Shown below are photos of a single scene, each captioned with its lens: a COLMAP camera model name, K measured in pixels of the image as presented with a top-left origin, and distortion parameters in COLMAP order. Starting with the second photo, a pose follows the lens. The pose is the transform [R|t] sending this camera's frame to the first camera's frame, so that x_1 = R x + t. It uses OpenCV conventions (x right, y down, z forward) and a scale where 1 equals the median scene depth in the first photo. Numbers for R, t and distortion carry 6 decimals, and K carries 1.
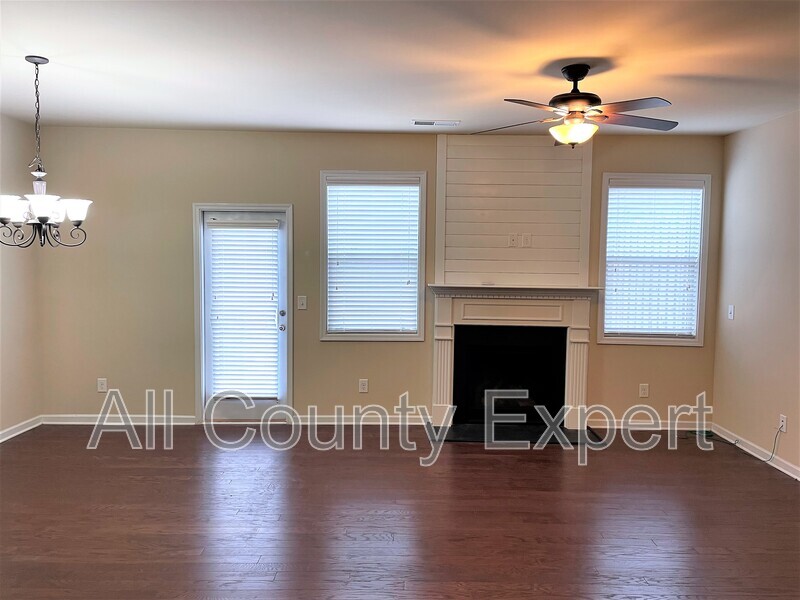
lens RADIAL K [[600.1, 0, 406.0], [0, 600.1, 296.6], [0, 0, 1]] dist [0.110798, -0.136256]
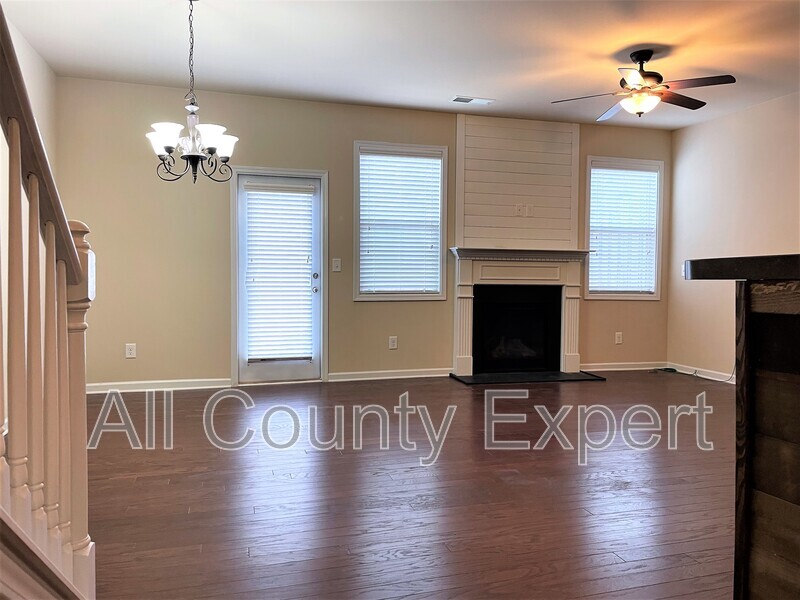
lens RADIAL K [[600.1, 0, 406.0], [0, 600.1, 296.6], [0, 0, 1]] dist [0.110798, -0.136256]
pose [[0.961665, -0.014382, 0.273849, -0.346479], [0.022224, 0.999426, -0.025556, 0.095155], [-0.273324, 0.030662, 0.961433, -0.042105]]
